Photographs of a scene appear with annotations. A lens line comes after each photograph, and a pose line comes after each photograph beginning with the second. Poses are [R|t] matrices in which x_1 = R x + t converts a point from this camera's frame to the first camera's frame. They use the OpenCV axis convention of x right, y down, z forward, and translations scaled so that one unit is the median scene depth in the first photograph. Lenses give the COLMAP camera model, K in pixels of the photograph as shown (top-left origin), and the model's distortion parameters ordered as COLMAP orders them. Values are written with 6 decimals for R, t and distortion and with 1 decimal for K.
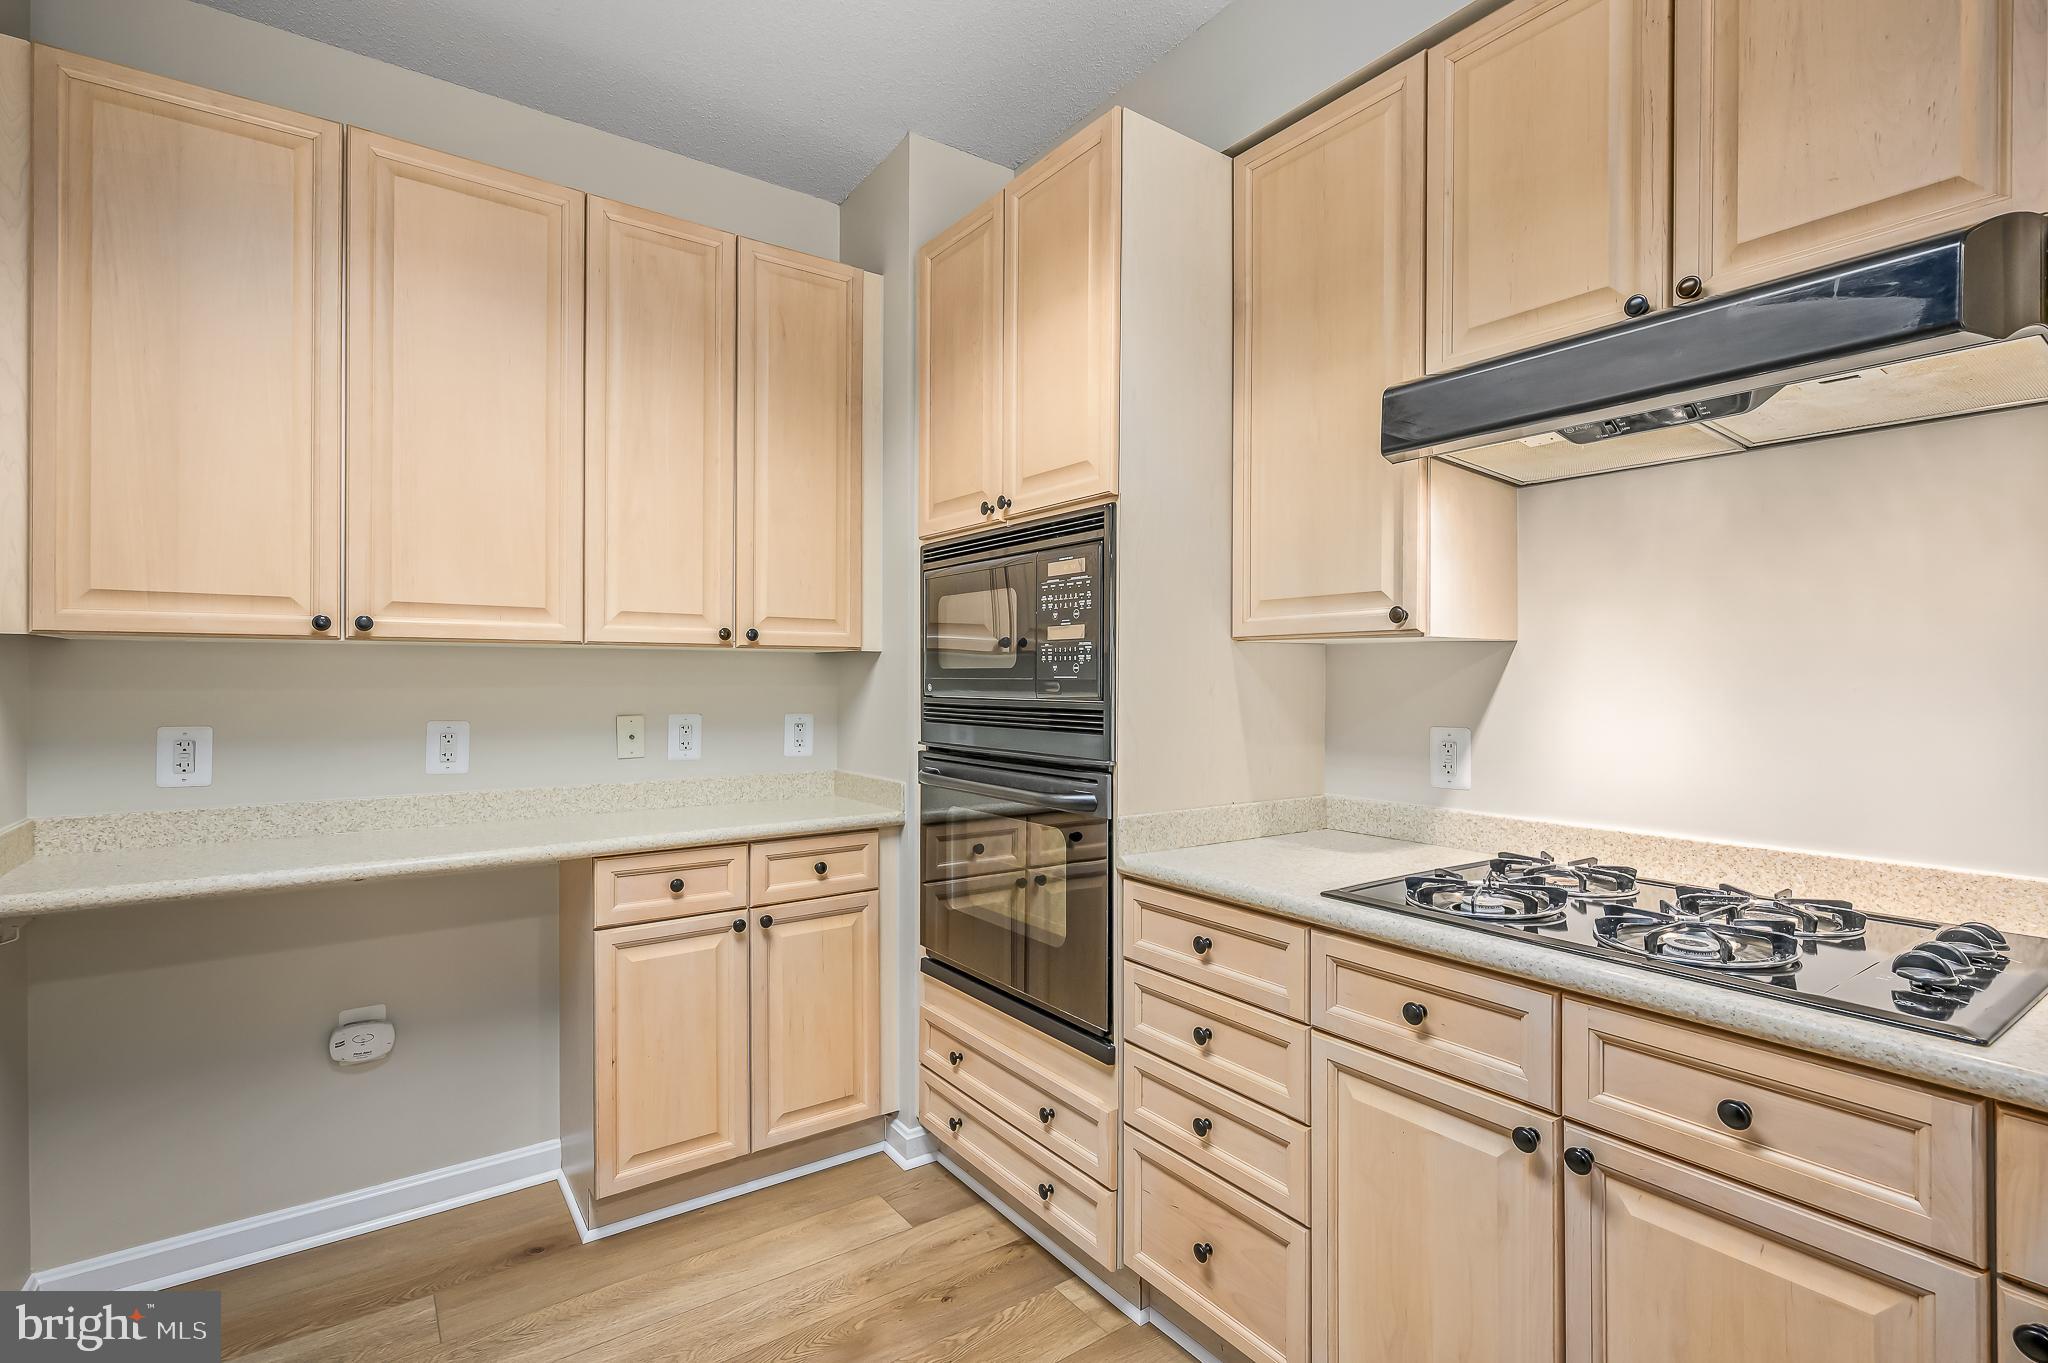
lens RADIAL K [[953.5, 0, 992.9], [0, 953.5, 670.5], [0, 0, 1]] dist [-0.002263, -0.002411]
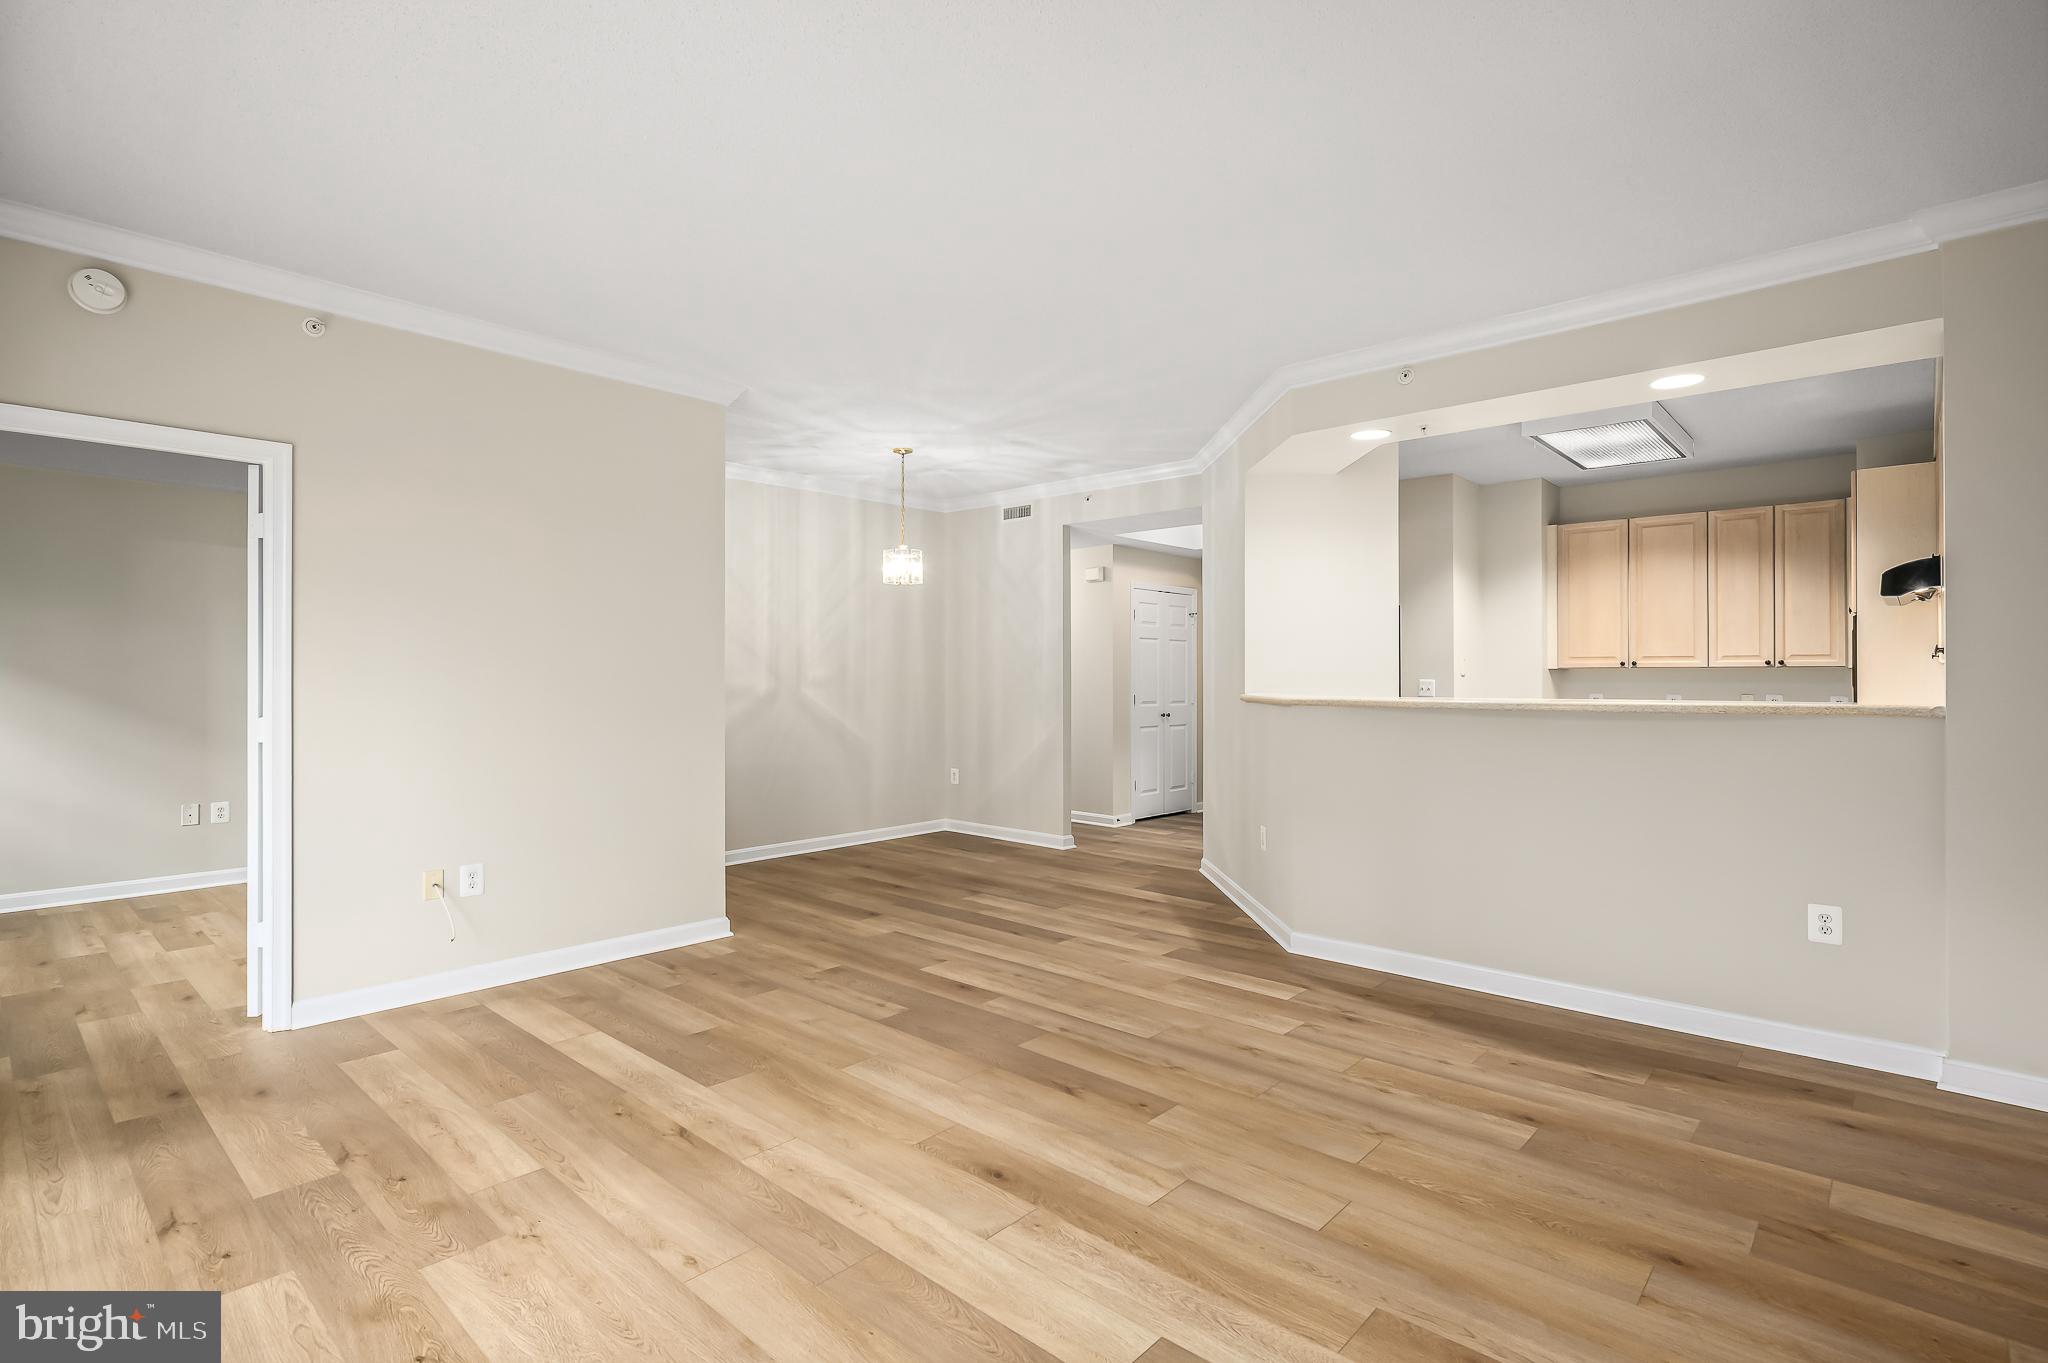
lens RADIAL K [[995.1, 0, 996.8], [0, 995.1, 666.1], [0, 0, 1]] dist [0.006774, -0.003465]
pose [[0.219992, -0.011996, -0.975428, 2.218541], [0.007458, 0.999916, -0.010615, -0.016639], [0.975473, -0.004940, 0.220063, -1.929634]]
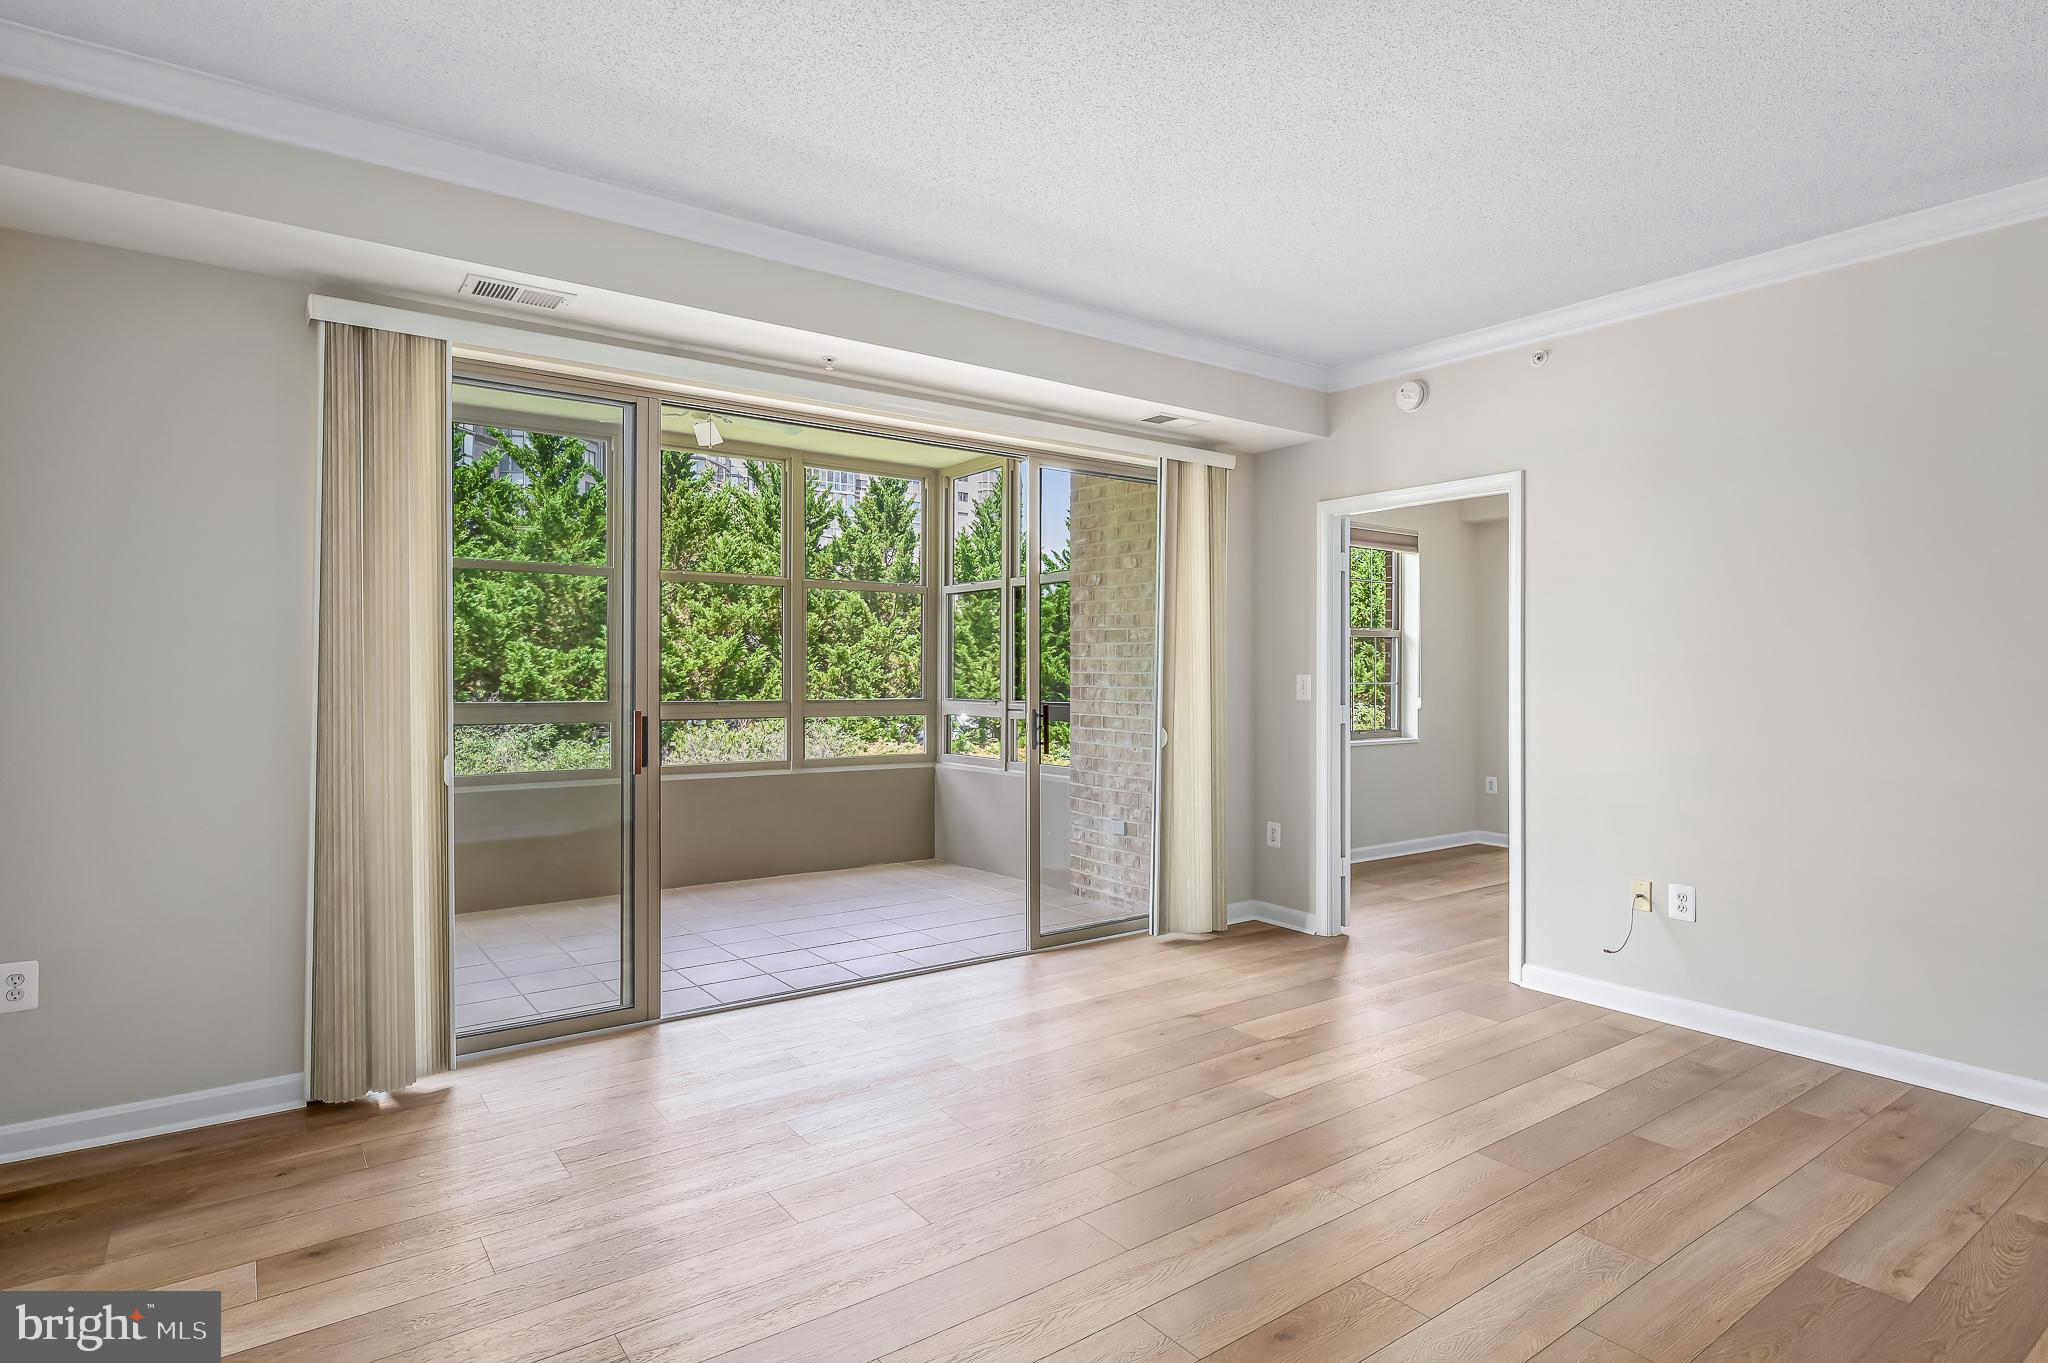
lens RADIAL K [[1064.6, 0, 1010.5], [0, 1064.6, 672.5], [0, 0, 1]] dist [0.010557, -0.000202]
pose [[-0.999350, -0.001421, -0.036013, 1.235236], [-0.001118, 0.999964, -0.008443, -0.006536], [0.036023, -0.008397, -0.999316, -0.577463]]
